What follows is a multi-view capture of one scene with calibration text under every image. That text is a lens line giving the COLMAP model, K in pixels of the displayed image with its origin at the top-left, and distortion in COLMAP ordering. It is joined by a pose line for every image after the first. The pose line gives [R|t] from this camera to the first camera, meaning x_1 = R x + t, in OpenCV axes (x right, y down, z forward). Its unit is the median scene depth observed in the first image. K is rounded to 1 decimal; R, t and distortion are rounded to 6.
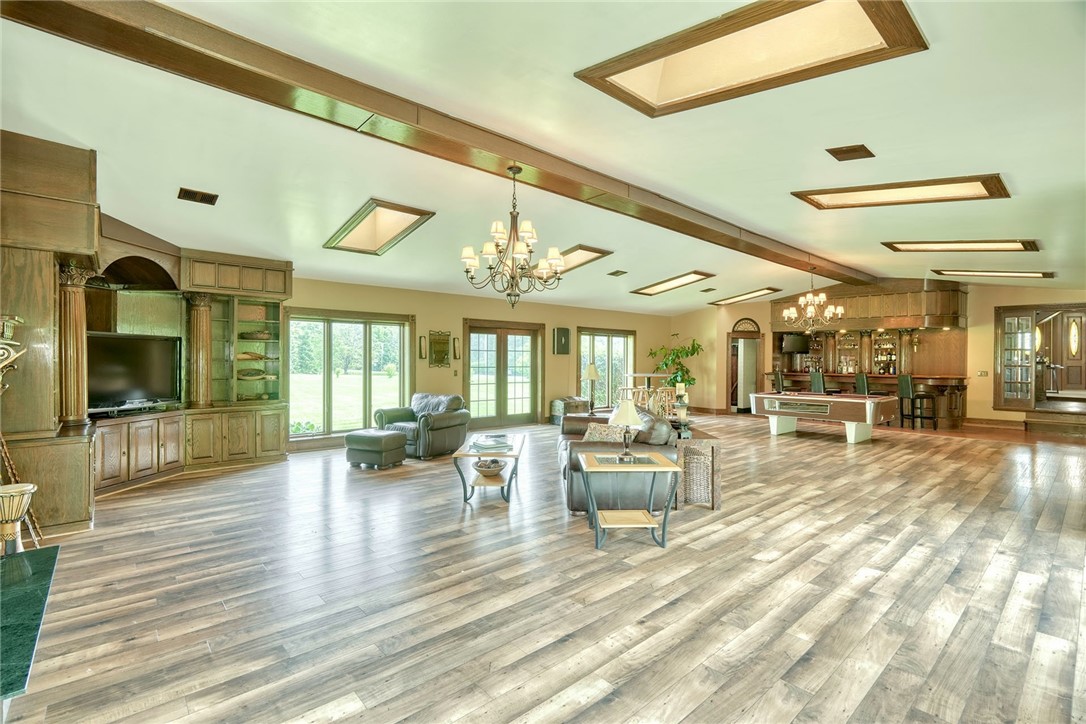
lens RADIAL K [[492.2, 0, 536.4], [0, 492.2, 363.0], [0, 0, 1]] dist [-0.001767, 0.000433]
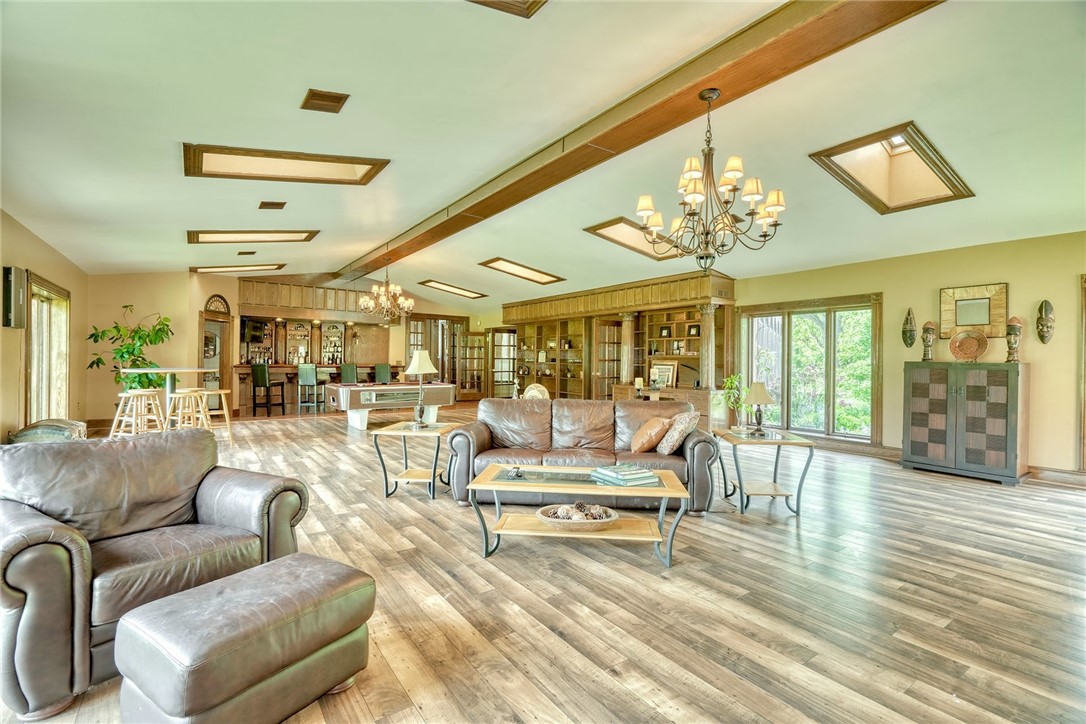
lens RADIAL K [[492.2, 0, 540.6], [0, 492.2, 360.1], [0, 0, 1]] dist [-0.001767, 0.000433]
pose [[0.105145, -0.006063, 0.994438, -0.416153], [-0.001265, 0.999980, 0.006231, 0.007658], [-0.994456, -0.001913, 0.105135, 0.583704]]
